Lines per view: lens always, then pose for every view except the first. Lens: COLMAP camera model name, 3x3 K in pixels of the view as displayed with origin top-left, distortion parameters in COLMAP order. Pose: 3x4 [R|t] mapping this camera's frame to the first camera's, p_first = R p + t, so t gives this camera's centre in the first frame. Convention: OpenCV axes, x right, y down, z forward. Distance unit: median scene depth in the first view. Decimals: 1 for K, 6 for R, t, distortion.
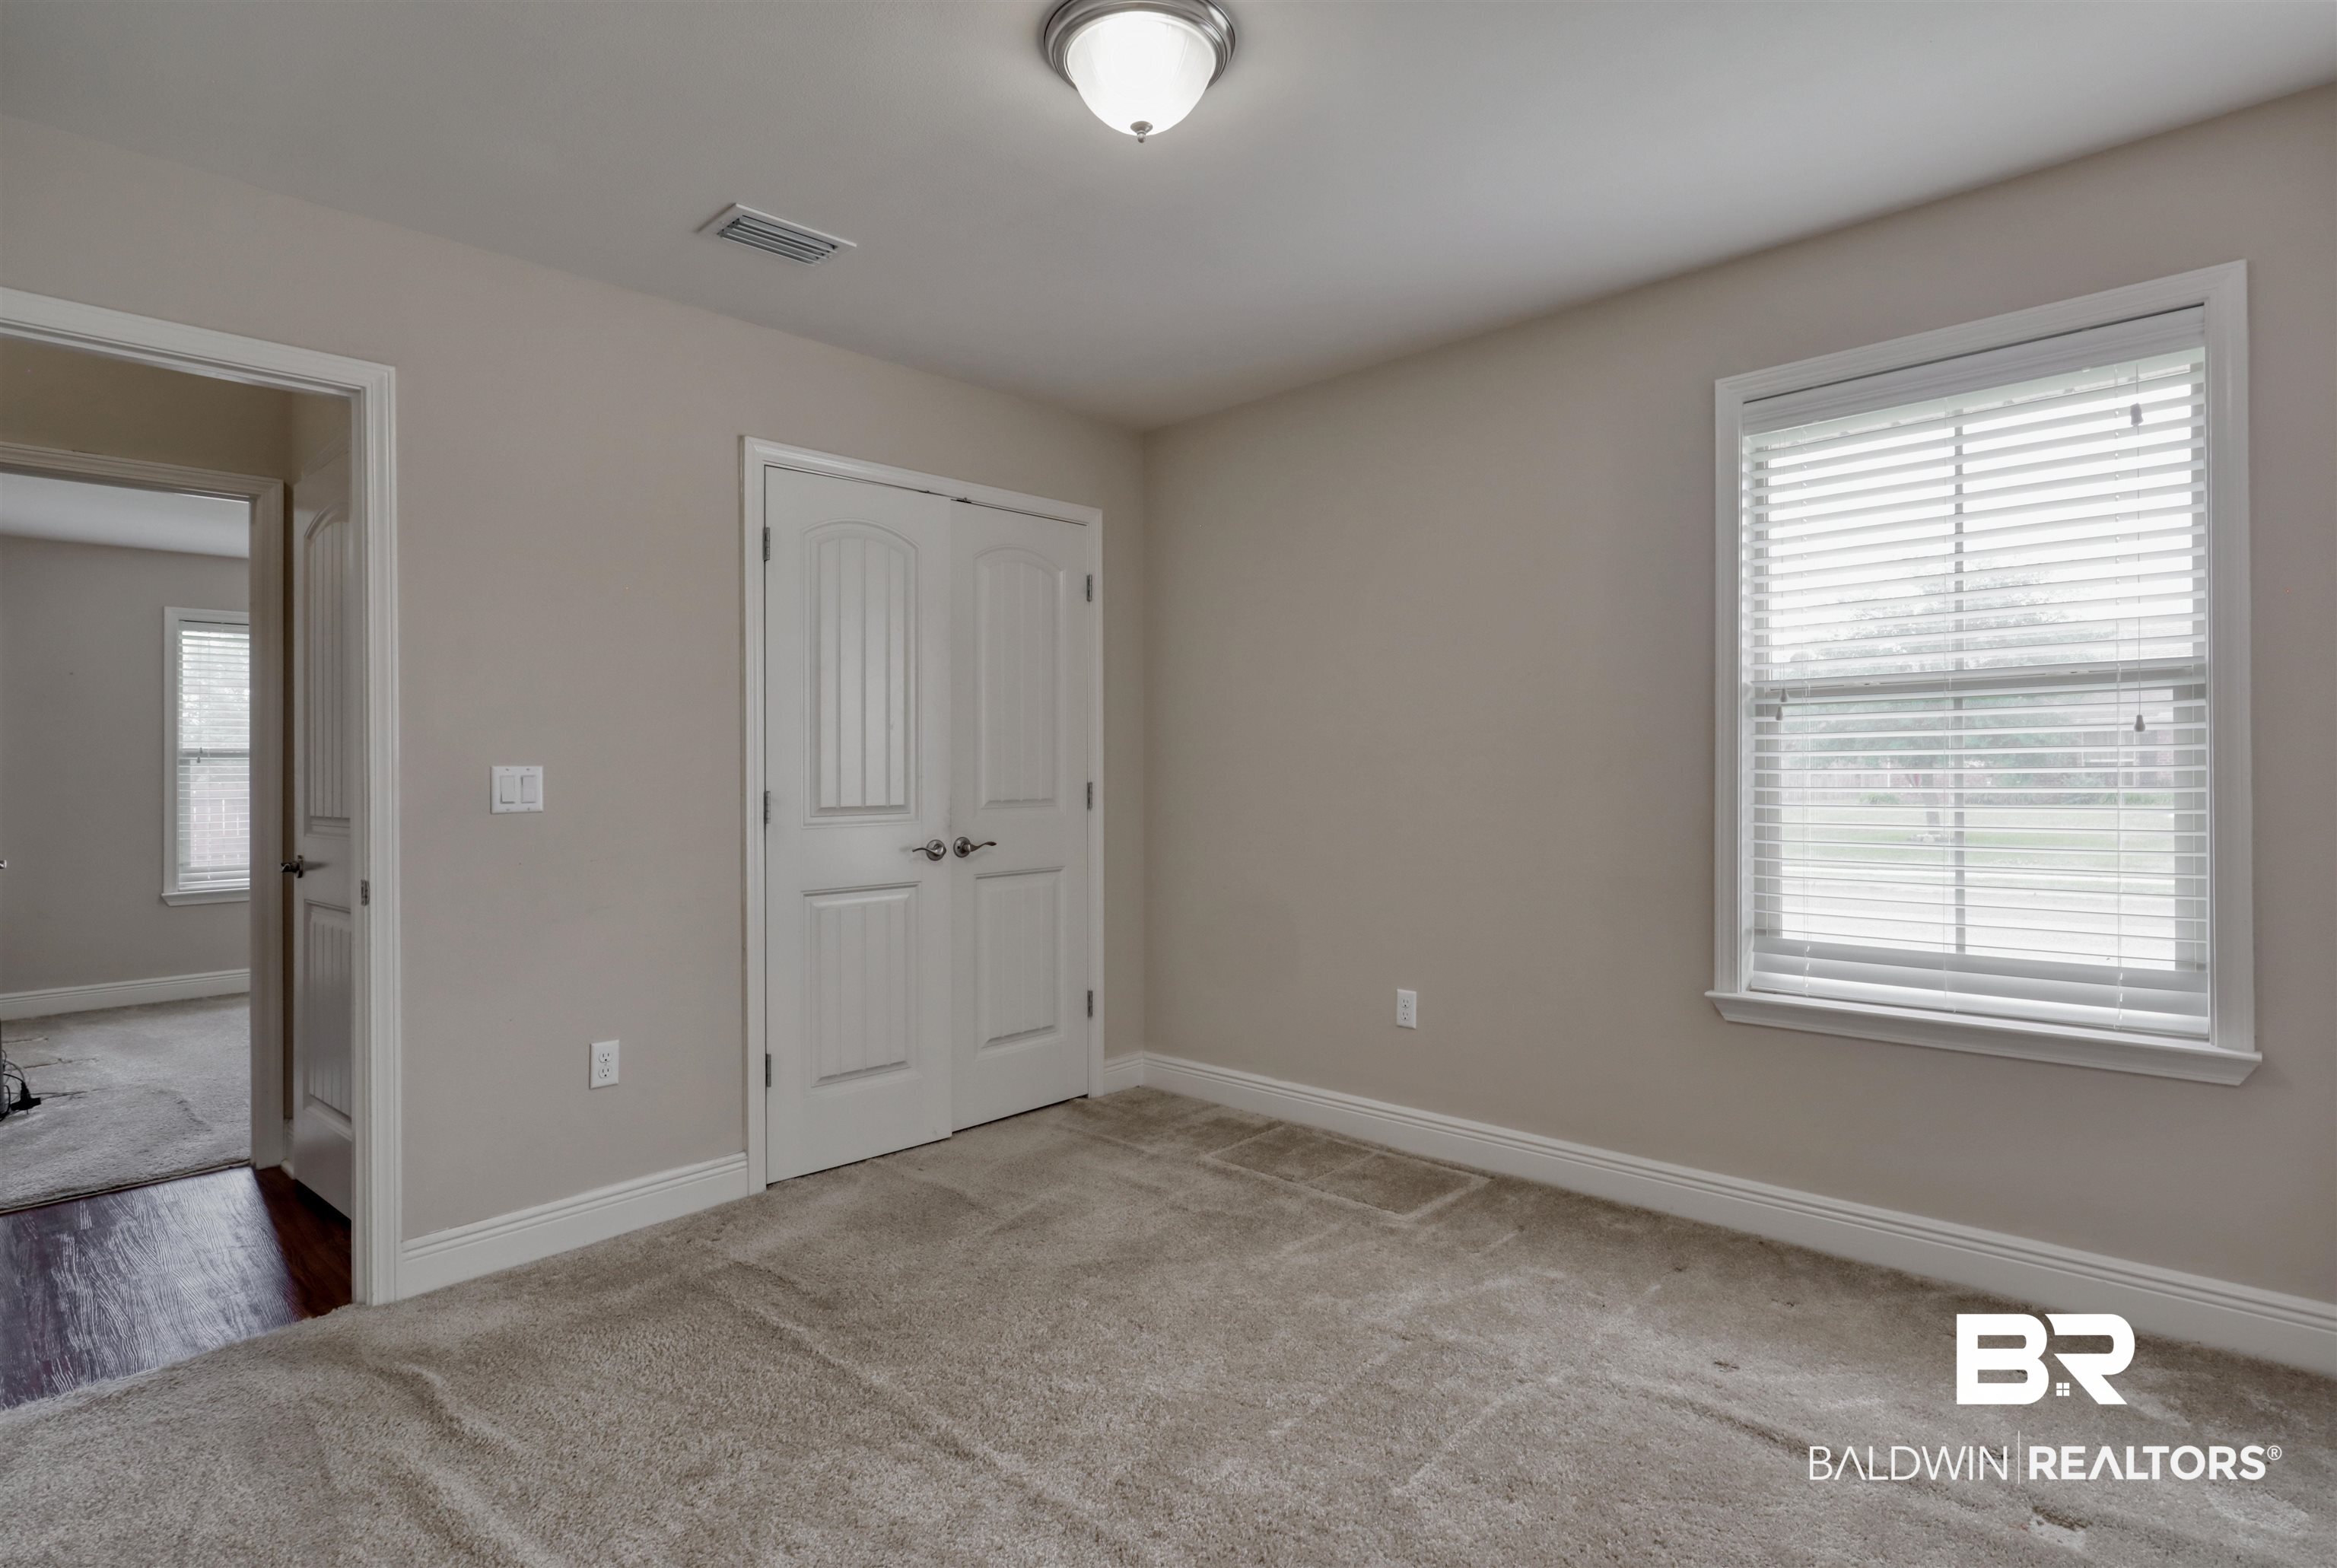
lens RADIAL K [[1167.3, 0, 1169.4], [0, 1167.3, 770.7], [0, 0, 1]] dist [-0.003448, 0.002594]
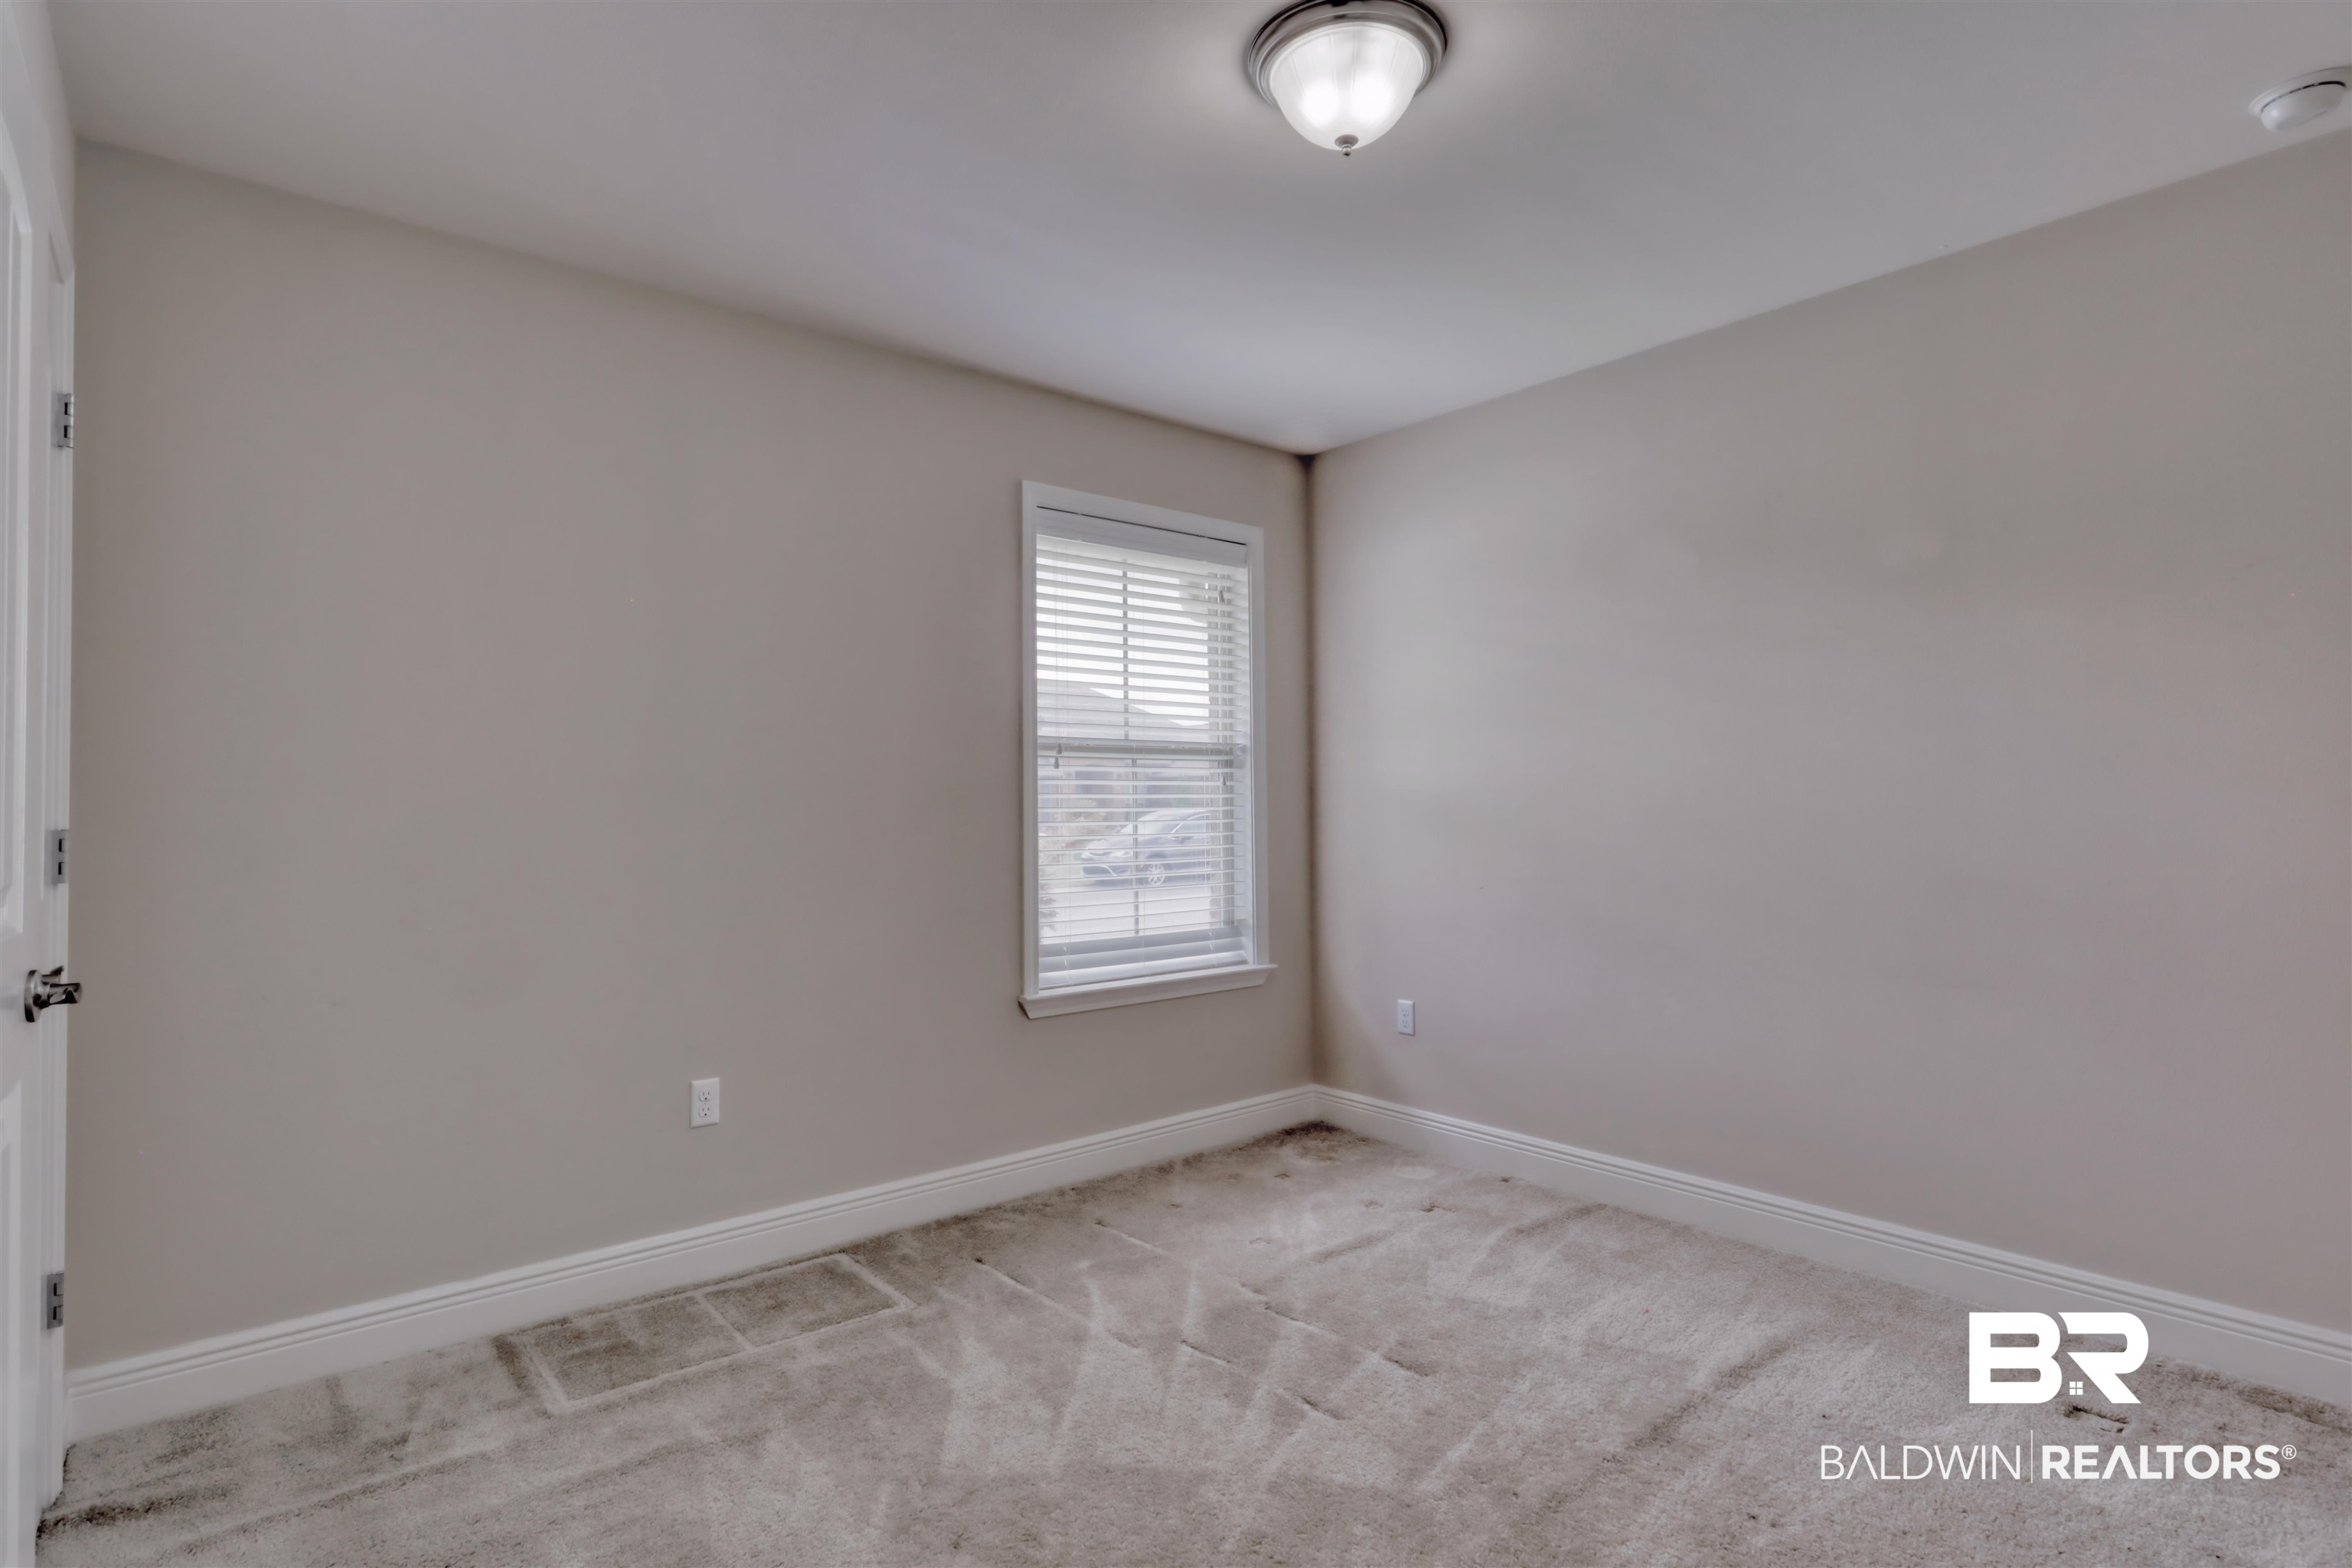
lens RADIAL K [[1174.8, 0, 1189.1], [0, 1174.8, 796.3], [0, 0, 1]] dist [-0.003448, 0.002594]
pose [[0.114462, 0.018967, 0.993247, -0.668567], [0.005767, 0.999788, -0.019757, 0.011144], [-0.993411, 0.007990, 0.114329, 0.670962]]
